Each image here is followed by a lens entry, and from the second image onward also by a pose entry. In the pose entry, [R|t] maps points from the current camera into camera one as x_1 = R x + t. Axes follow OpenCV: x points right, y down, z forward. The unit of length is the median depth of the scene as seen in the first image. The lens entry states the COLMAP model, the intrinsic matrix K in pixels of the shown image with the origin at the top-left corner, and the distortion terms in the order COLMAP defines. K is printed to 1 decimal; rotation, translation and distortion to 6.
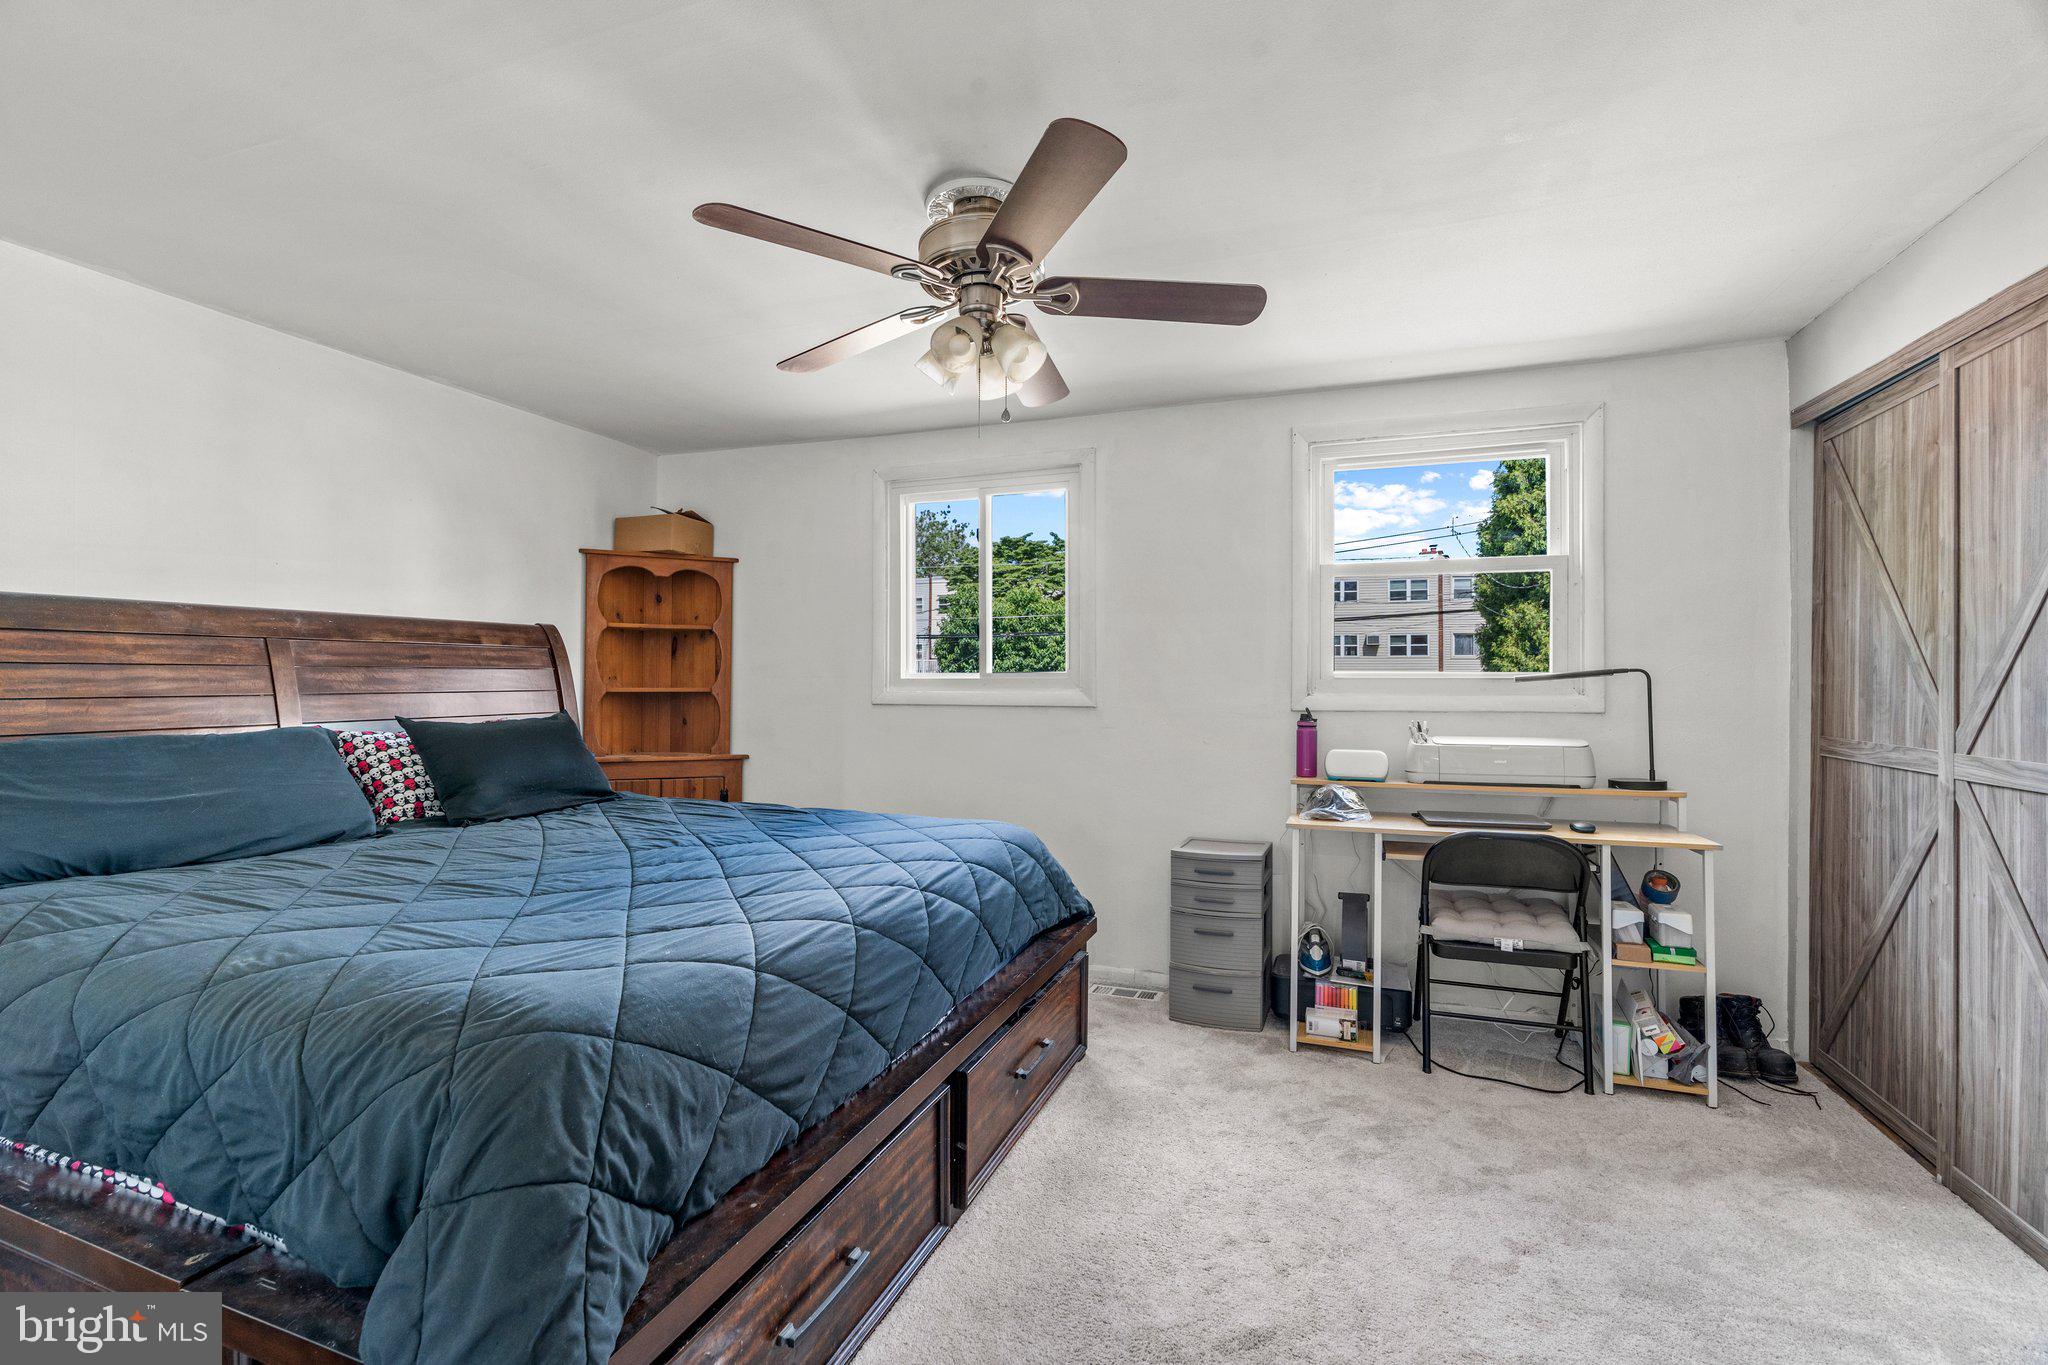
lens RADIAL K [[919.8, 0, 1014.0], [0, 919.8, 684.3], [0, 0, 1]] dist [-0.004842, -0.000730]
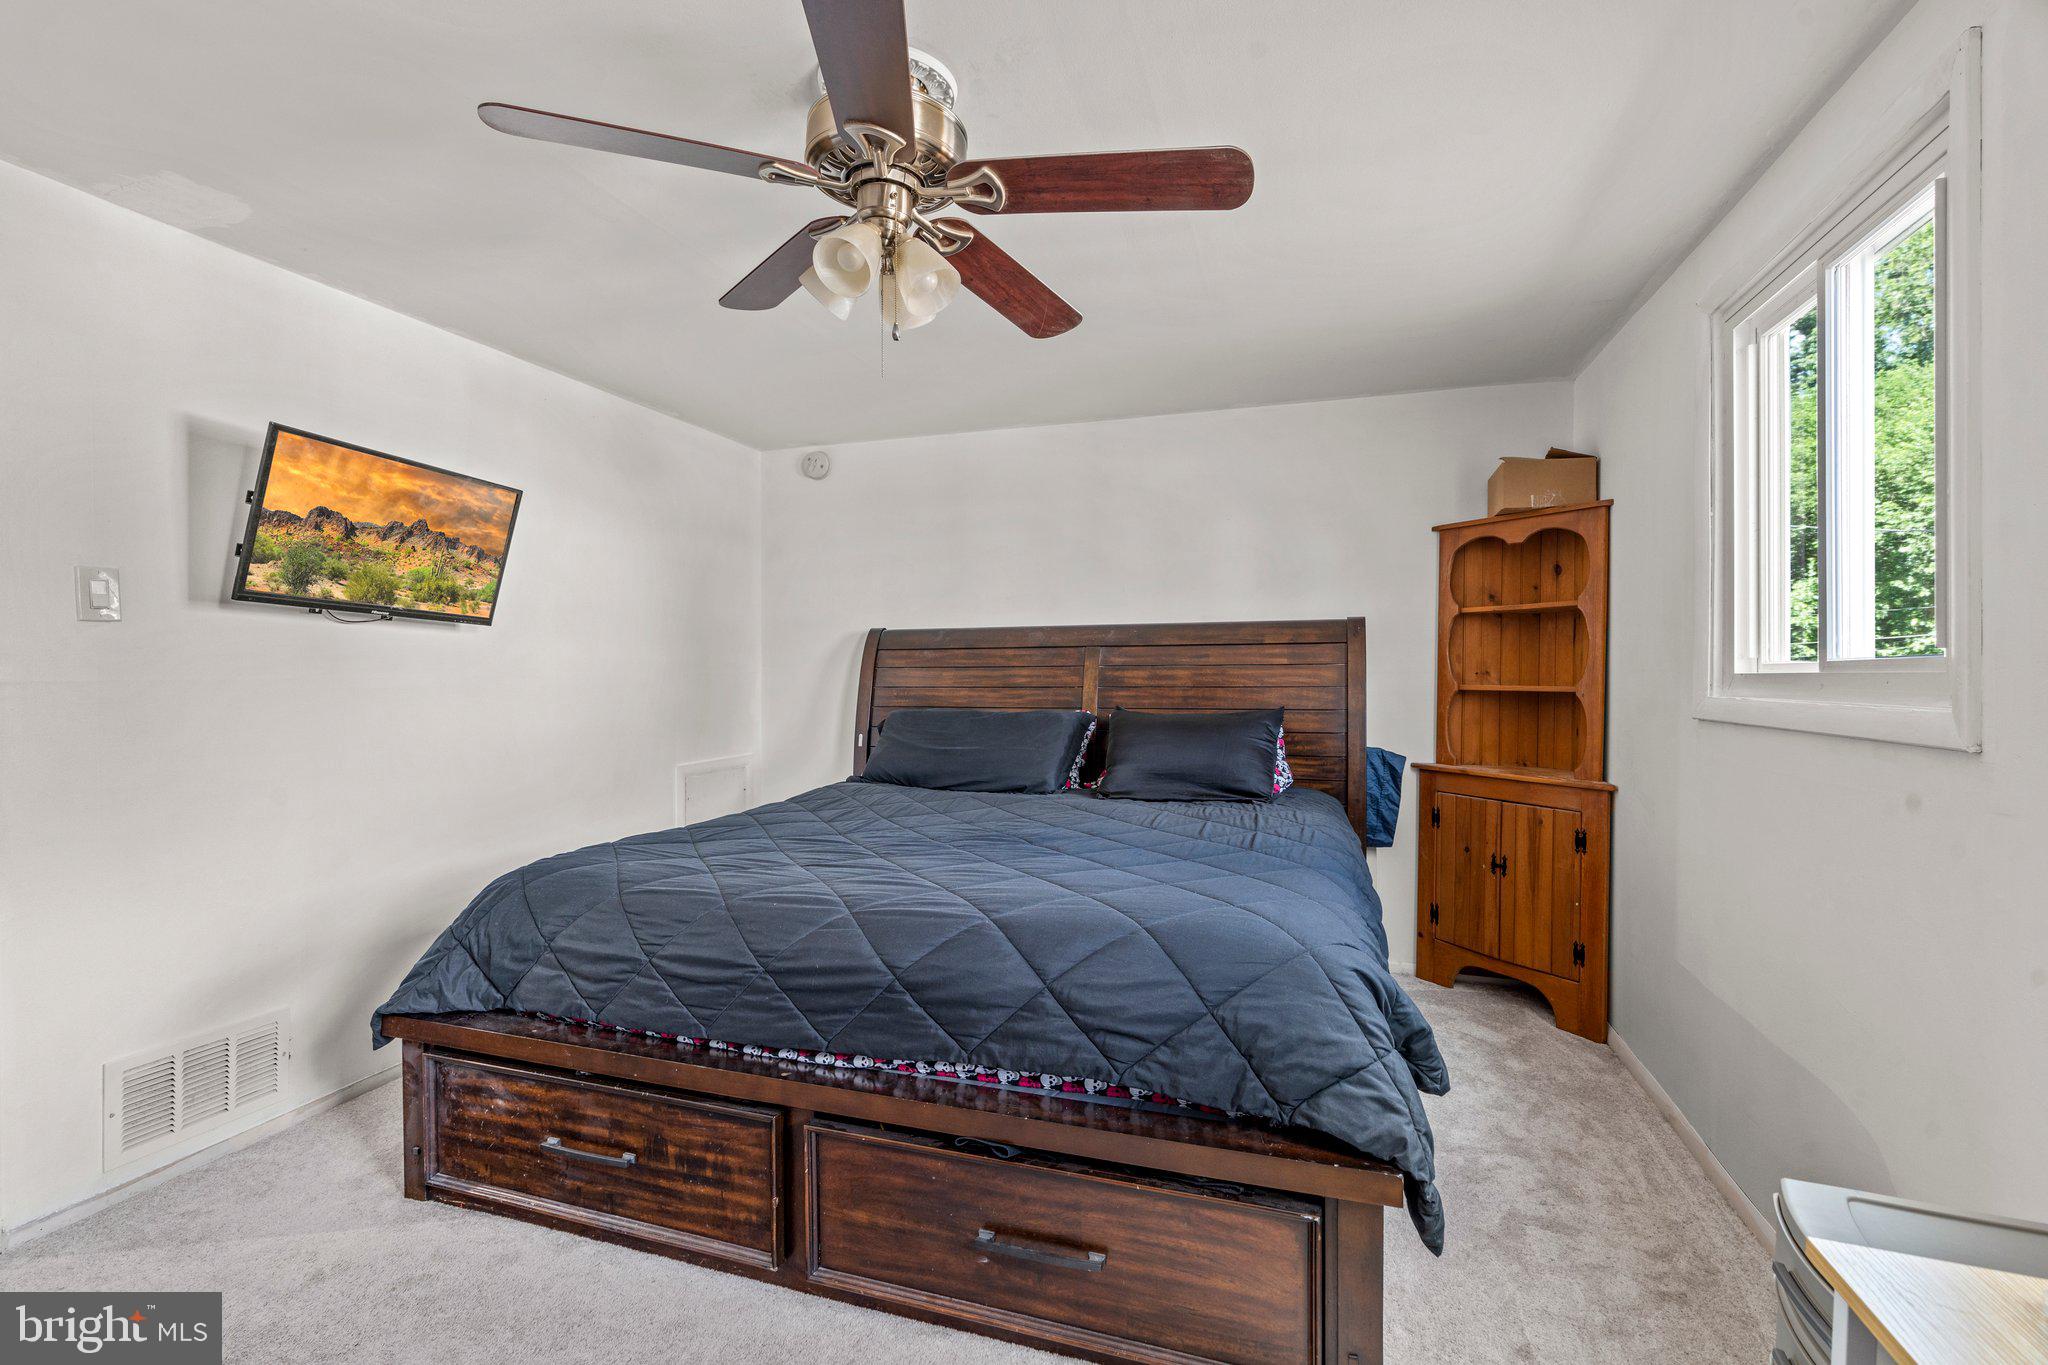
lens RADIAL K [[919.8, 0, 1016.2], [0, 919.8, 684.5], [0, 0, 1]] dist [-0.004842, -0.000730]
pose [[0.042389, 0.010990, -0.999041, 0.397785], [-0.001183, 0.999939, 0.010950, -0.005111], [0.999100, 0.000717, 0.042400, 0.560480]]
